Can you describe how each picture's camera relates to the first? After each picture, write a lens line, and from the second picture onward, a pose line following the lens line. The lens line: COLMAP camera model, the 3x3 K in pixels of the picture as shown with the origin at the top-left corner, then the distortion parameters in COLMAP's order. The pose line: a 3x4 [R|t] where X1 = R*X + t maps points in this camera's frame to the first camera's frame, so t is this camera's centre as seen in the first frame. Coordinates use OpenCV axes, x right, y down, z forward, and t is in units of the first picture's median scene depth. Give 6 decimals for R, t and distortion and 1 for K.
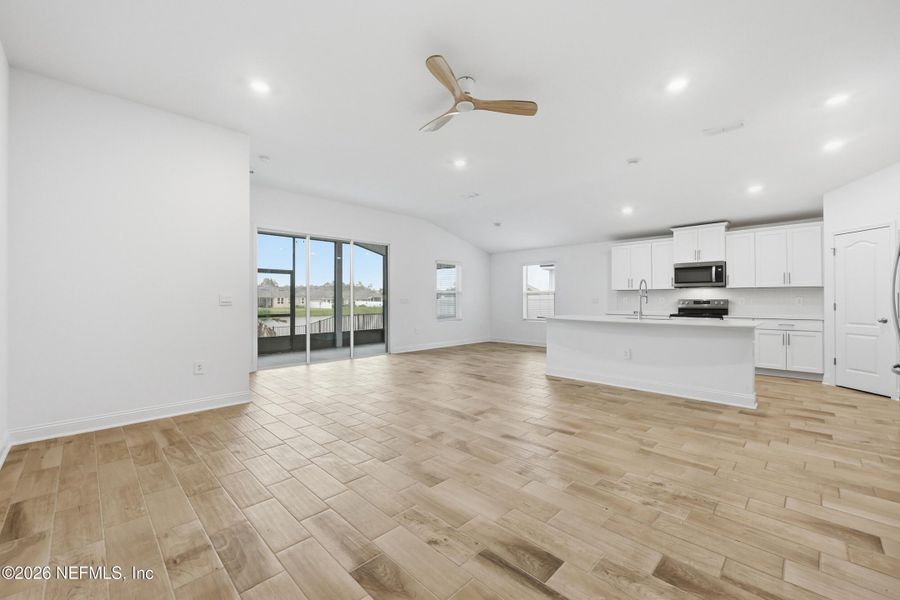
lens RADIAL K [[362.8, 0, 448.3], [0, 362.8, 299.2], [0, 0, 1]] dist [0.002269, 0.000618]
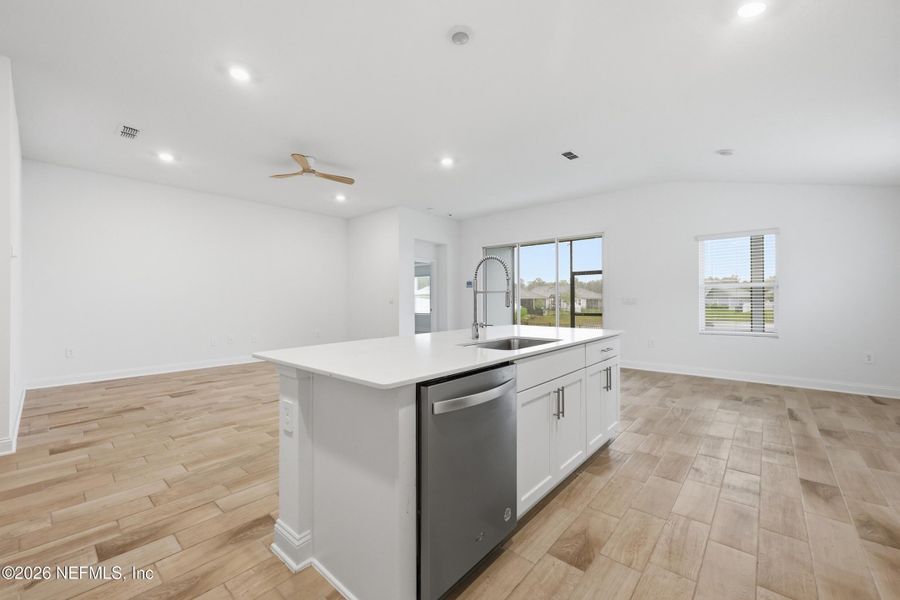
lens RADIAL K [[362.8, 0, 445.9], [0, 362.8, 301.6], [0, 0, 1]] dist [0.002269, 0.000618]
pose [[0.061683, 0.005091, -0.998083, 0.804073], [0.004037, 0.999978, 0.005351, 0.000860], [0.998088, -0.004359, 0.061661, 0.735191]]
